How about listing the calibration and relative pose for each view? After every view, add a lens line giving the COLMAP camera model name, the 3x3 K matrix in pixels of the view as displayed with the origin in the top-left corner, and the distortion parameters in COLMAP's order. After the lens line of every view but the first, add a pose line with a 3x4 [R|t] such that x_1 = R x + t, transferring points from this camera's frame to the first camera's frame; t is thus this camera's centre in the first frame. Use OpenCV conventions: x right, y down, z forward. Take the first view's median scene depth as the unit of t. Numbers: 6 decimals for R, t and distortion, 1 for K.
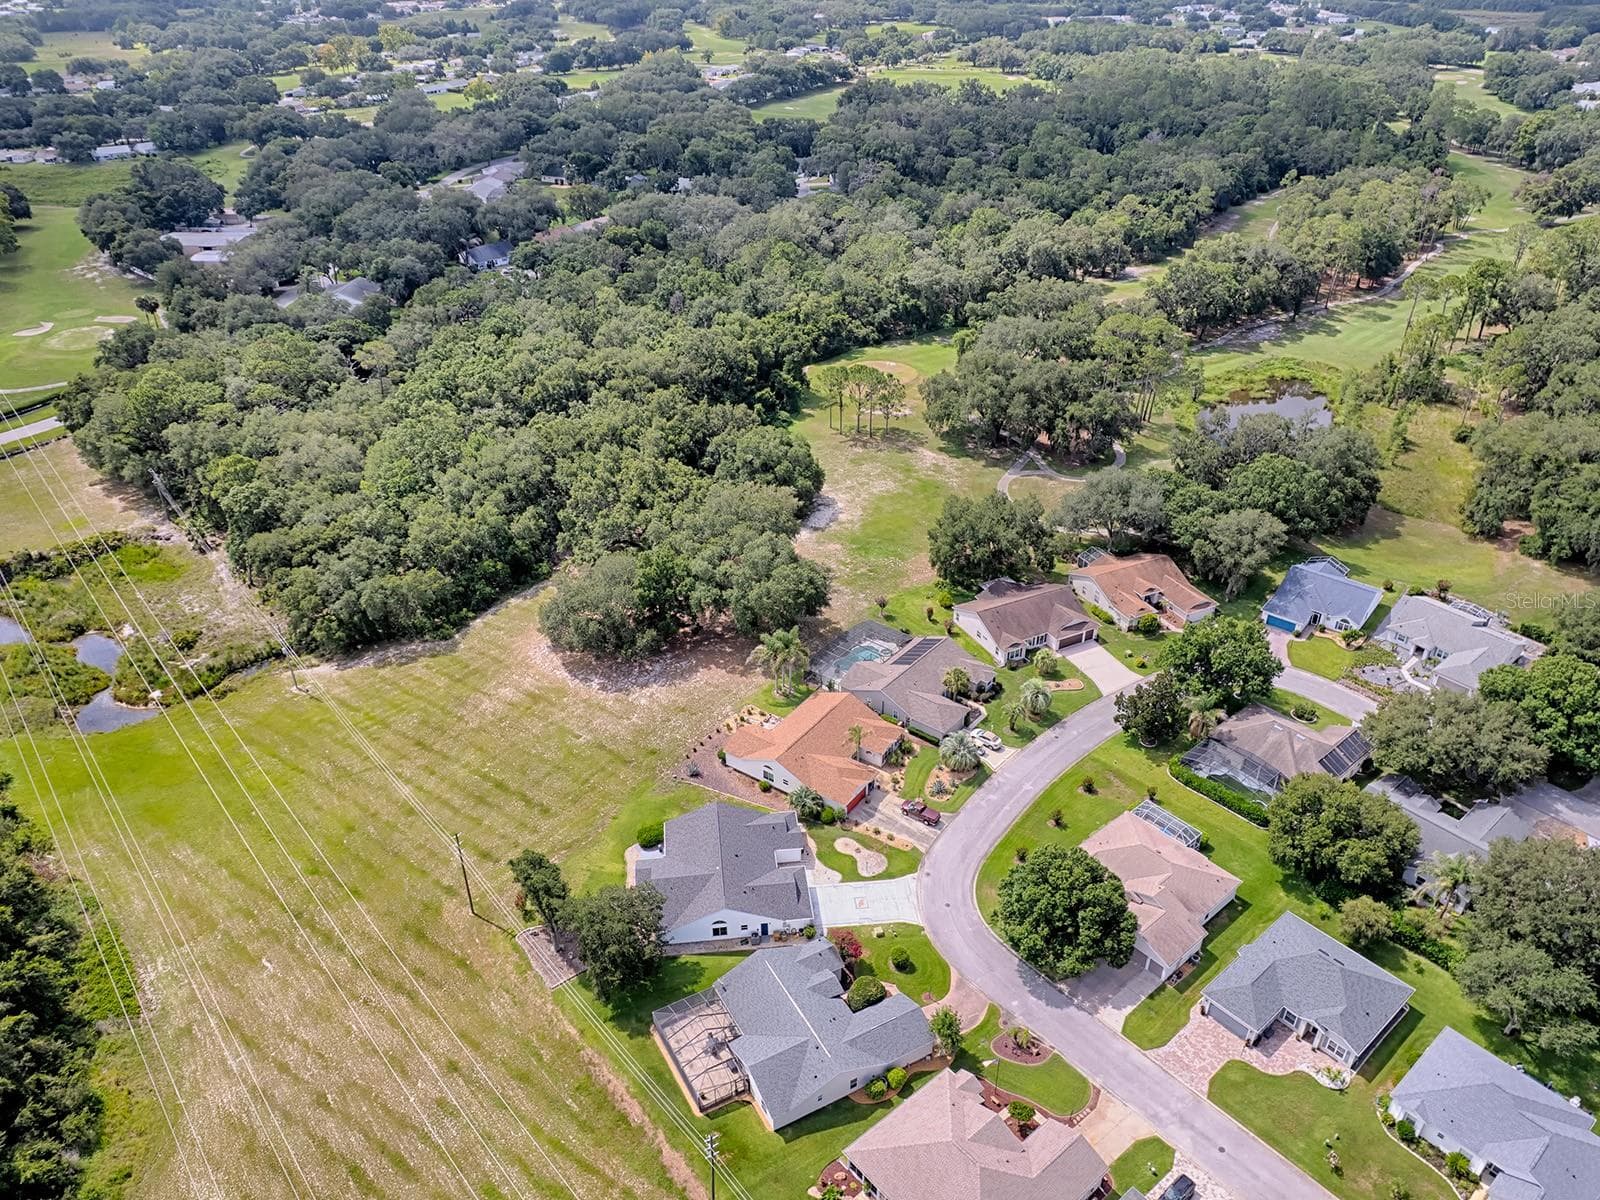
lens RADIAL K [[1157.7, 0, 799.6], [0, 1157.7, 602.4], [0, 0, 1]] dist [-0.078648, 0.063044]
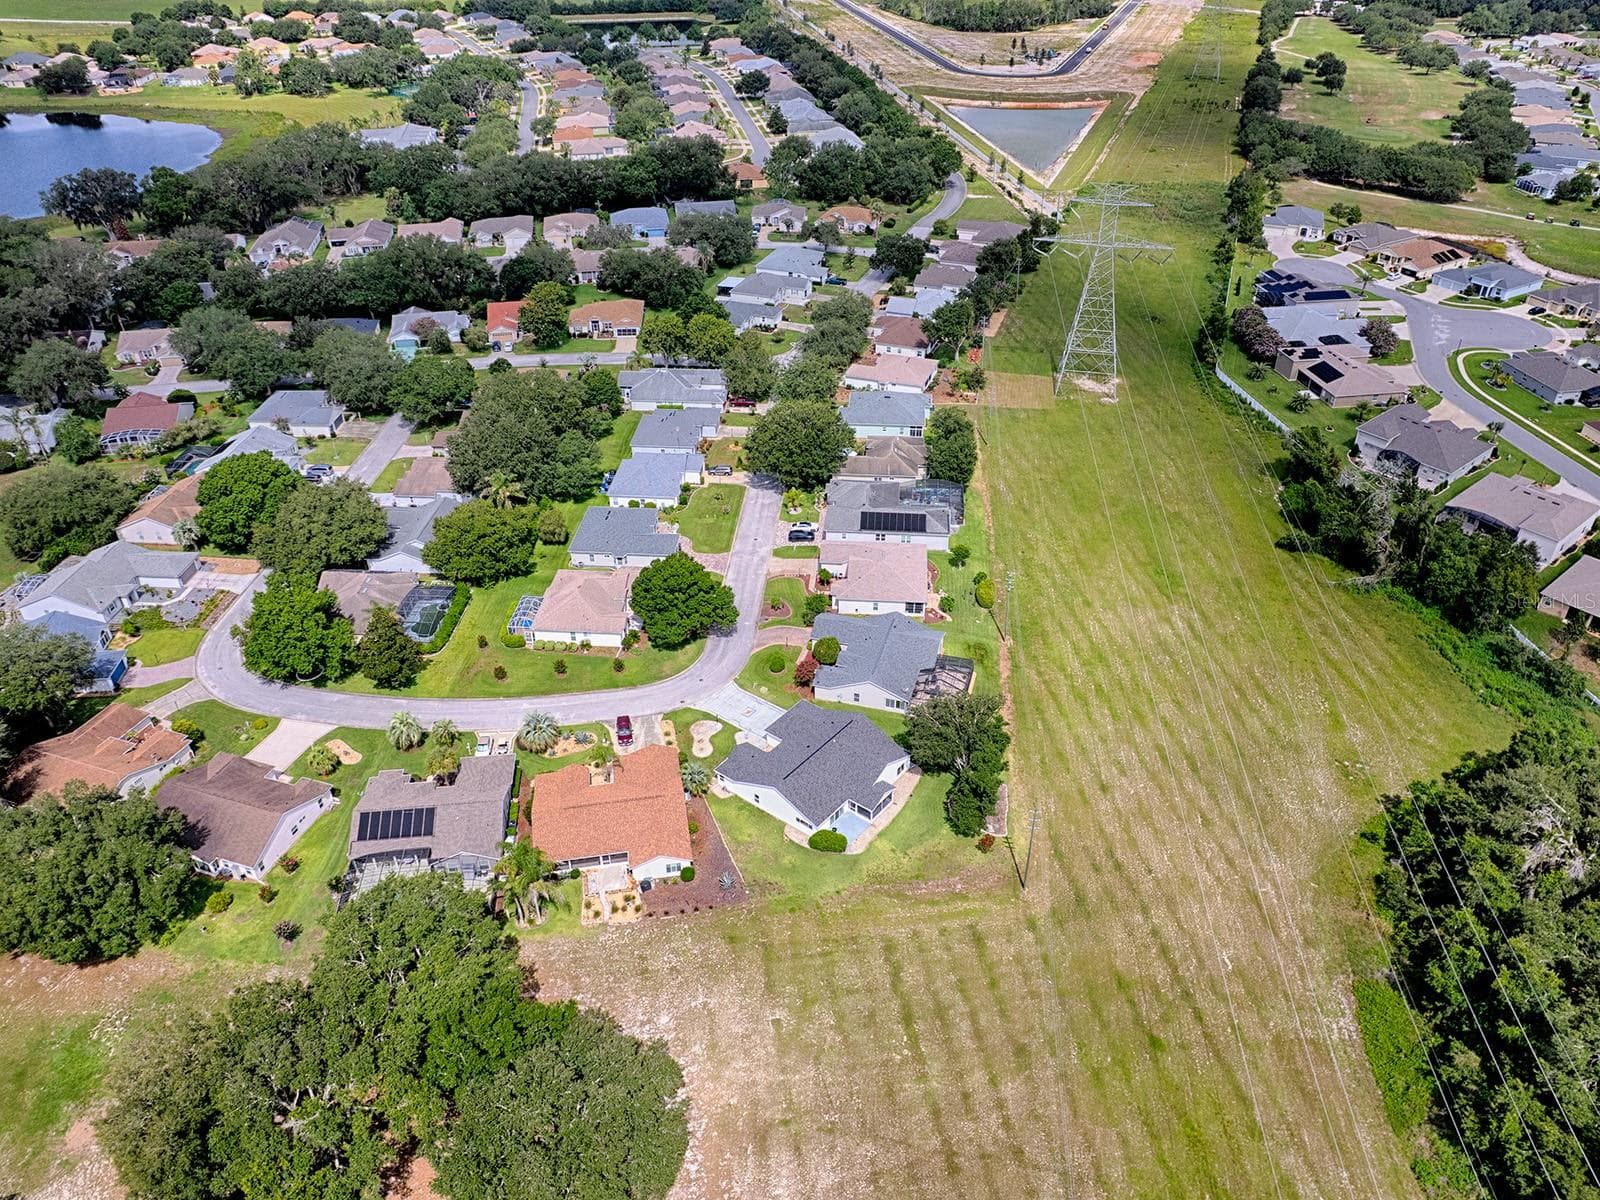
lens RADIAL K [[1157.7, 0, 811.9], [0, 1157.7, 608.7], [0, 0, 1]] dist [-0.078648, 0.063044]
pose [[-0.712953, -0.391429, 0.581792, -0.616716], [0.368789, 0.496367, 0.785885, -0.670635], [-0.596400, 0.774857, -0.209532, 1.098349]]
